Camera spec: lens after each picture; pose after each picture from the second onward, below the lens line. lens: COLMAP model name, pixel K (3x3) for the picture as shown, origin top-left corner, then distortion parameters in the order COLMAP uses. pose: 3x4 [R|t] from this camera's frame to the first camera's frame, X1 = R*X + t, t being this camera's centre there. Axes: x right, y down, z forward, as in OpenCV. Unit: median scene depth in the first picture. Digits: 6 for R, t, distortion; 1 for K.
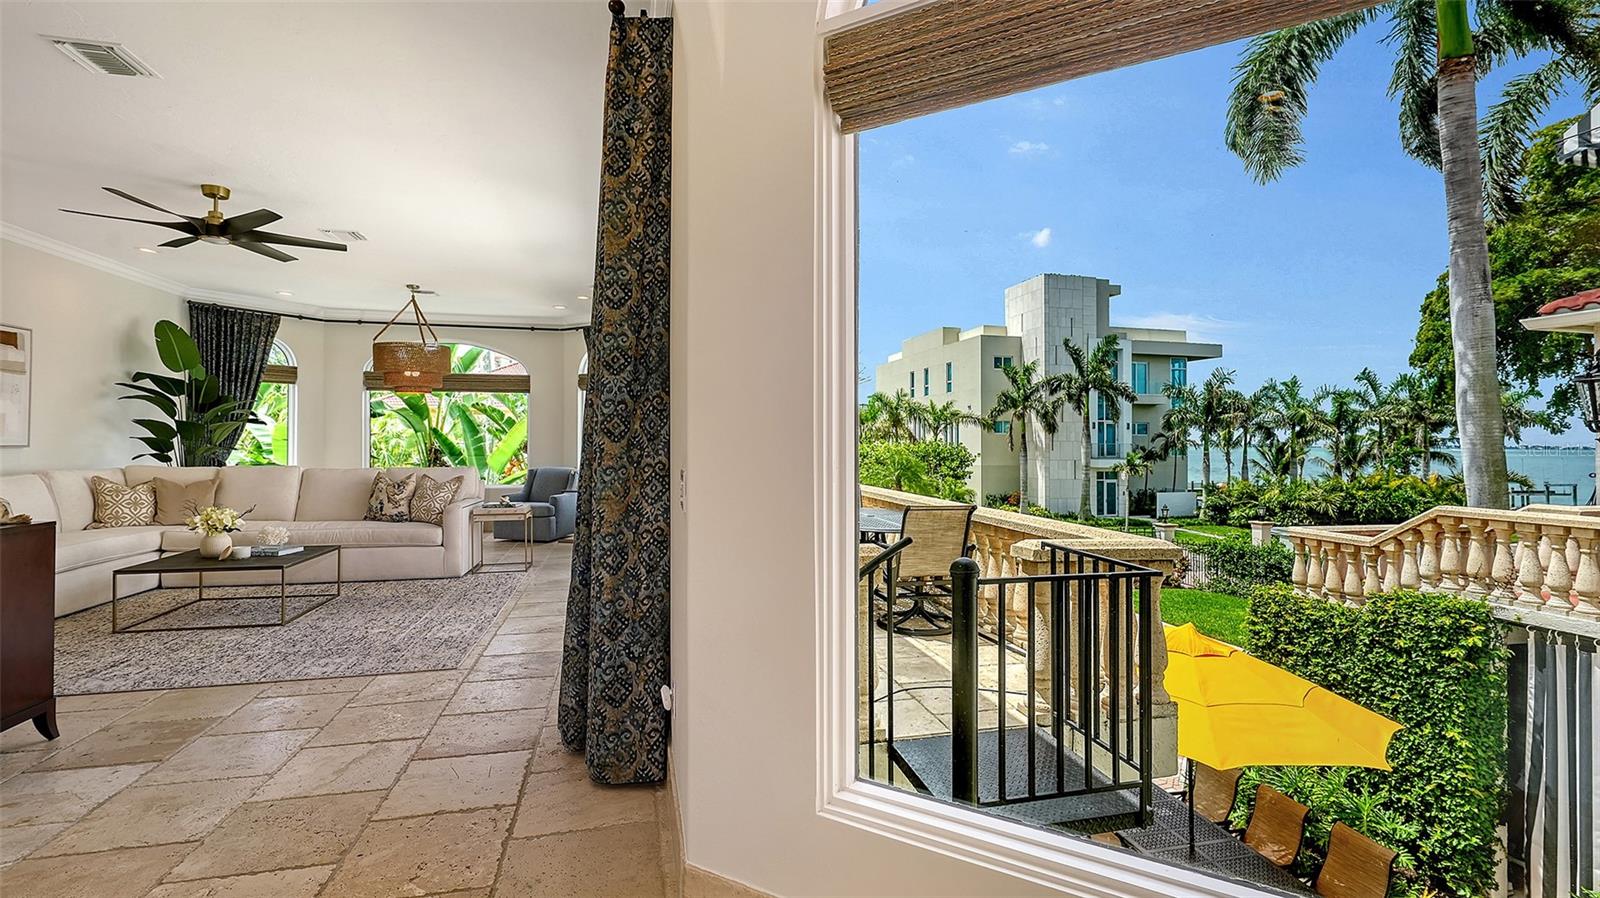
lens RADIAL K [[688.1, 0, 800.0], [0, 688.1, 449.0], [0, 0, 1]] dist [0.001960, -0.000163]
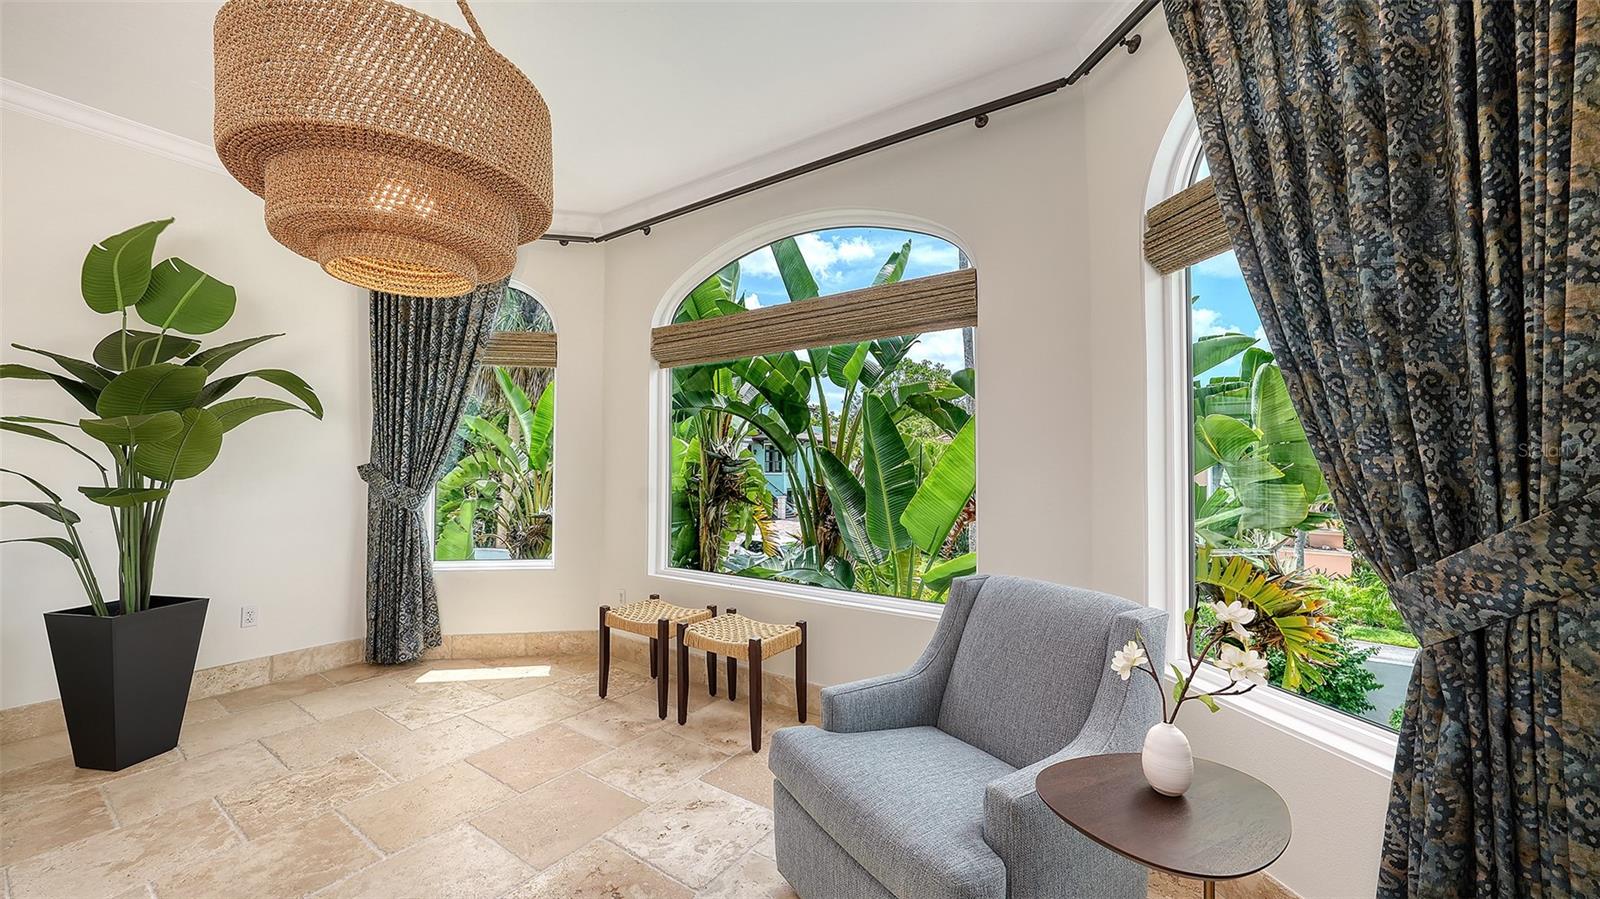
lens RADIAL K [[576.7, 0, 820.6], [0, 576.7, 454.5], [0, 0, 1]] dist [-0.001894, -0.000155]
pose [[0.687907, -0.022343, -0.725455, -0.044549], [-0.002634, 0.999443, -0.033279, -0.002089], [0.725794, 0.024804, 0.687465, 0.136489]]
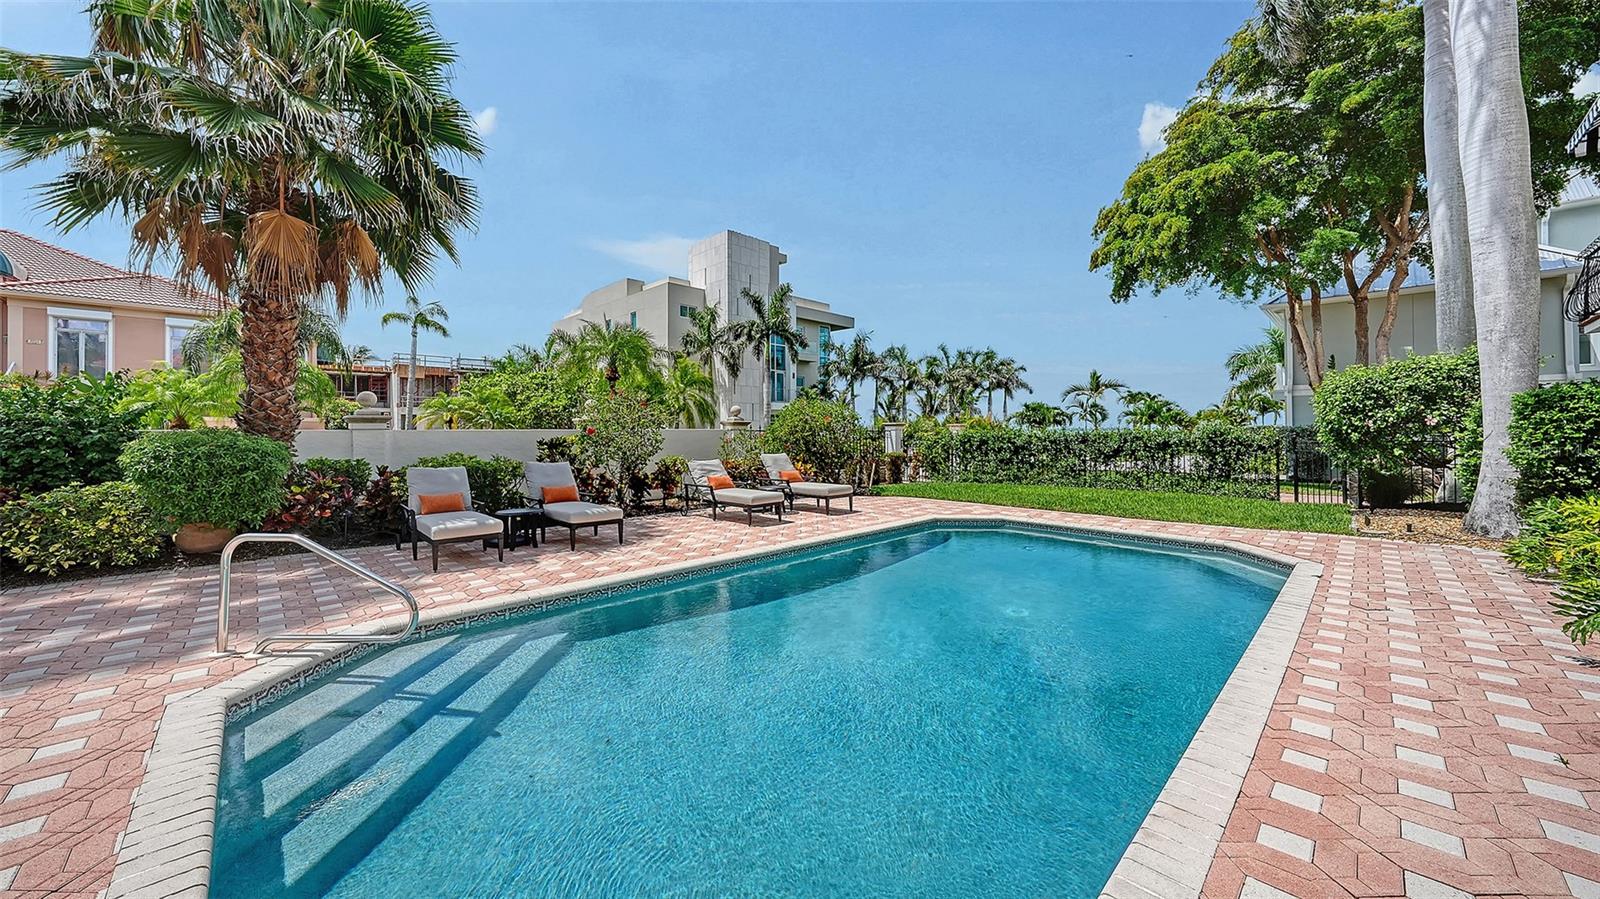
lens RADIAL K [[577.4, 0, 796.6], [0, 577.4, 426.7], [0, 0, 1]] dist [-0.000535, -0.000173]
pose [[0.868317, -0.006567, 0.495965, 0.006582], [0.006851, 0.999976, 0.001246, 0.055015], [-0.495962, 0.002316, 0.868341, 0.181731]]
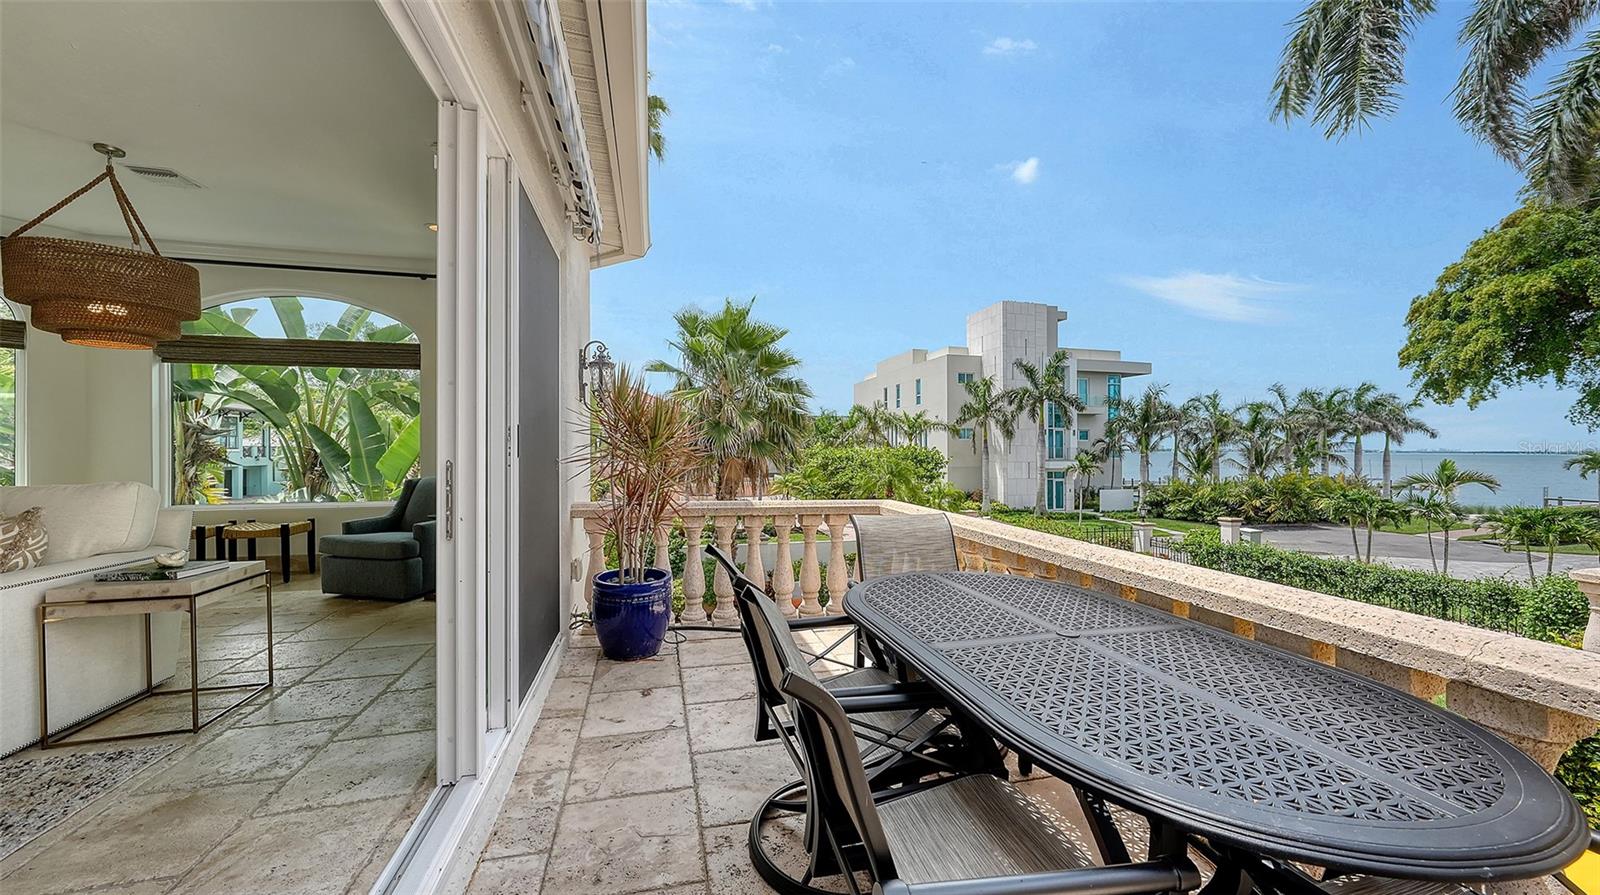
lens RADIAL K [[548.5, 0, 786.7], [0, 548.5, 449.4], [0, 0, 1]] dist [-0.000777, -0.000076]
pose [[0.999981, -0.002945, -0.005353, -0.003254], [0.002904, 0.999966, -0.007722, 0.000896], [0.005376, 0.007706, 0.999956, 0.079121]]
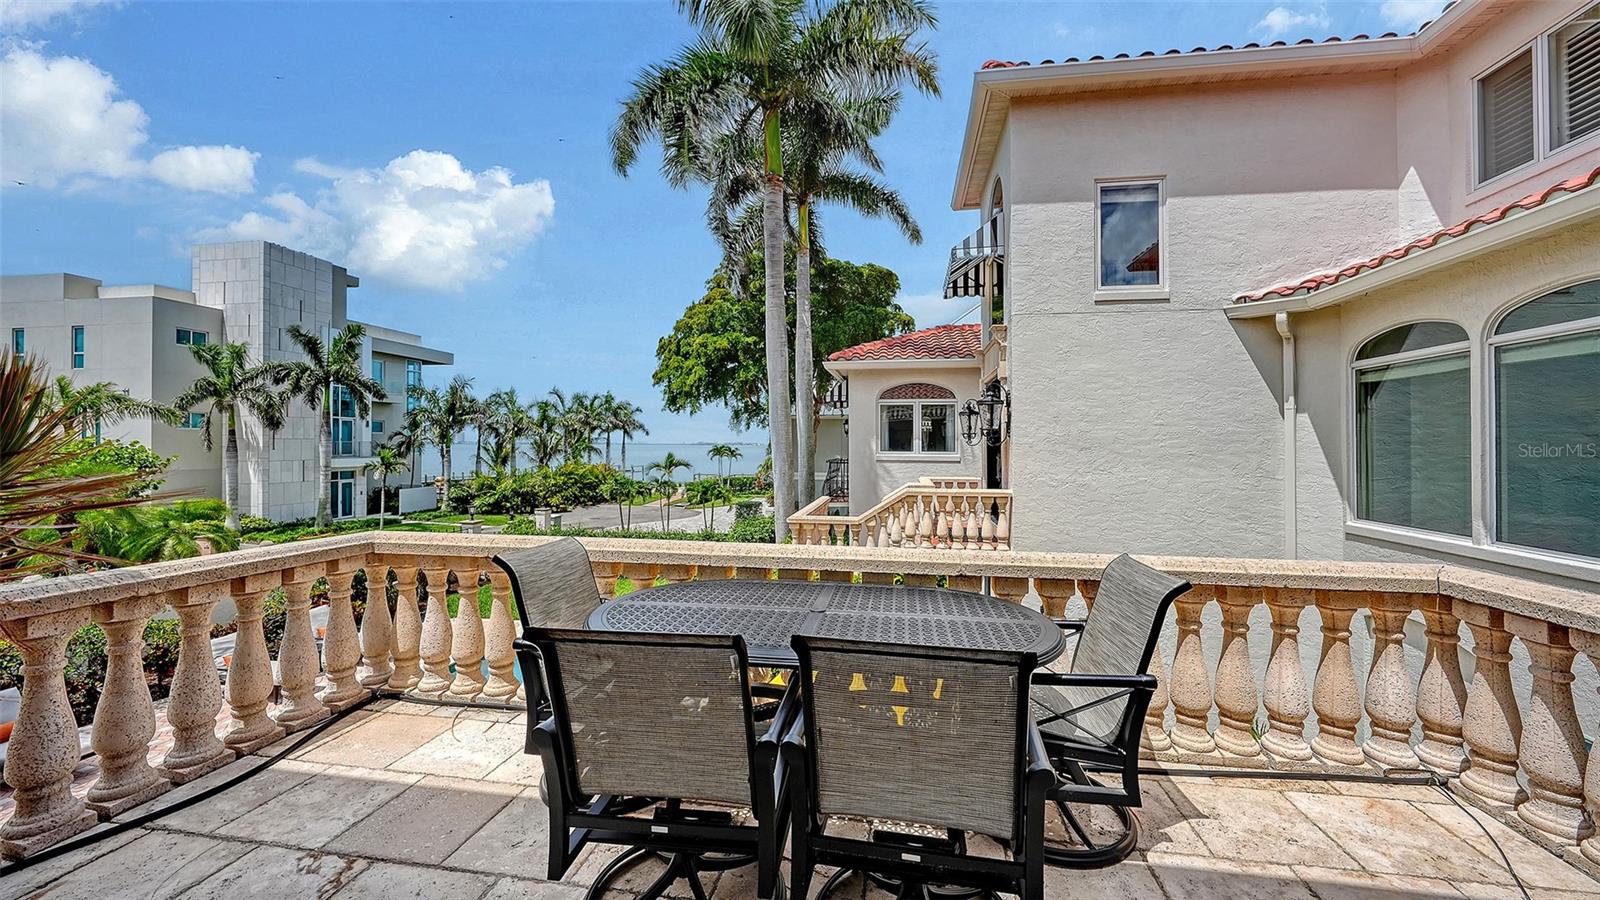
lens RADIAL K [[584.6, 0, 813.0], [0, 584.6, 437.5], [0, 0, 1]] dist [-0.001400, 0.000061]
pose [[0.404914, 0.005425, 0.914339, -0.027478], [0.007415, 0.999930, -0.009216, -0.001238], [-0.914325, 0.010511, 0.404846, 0.093034]]
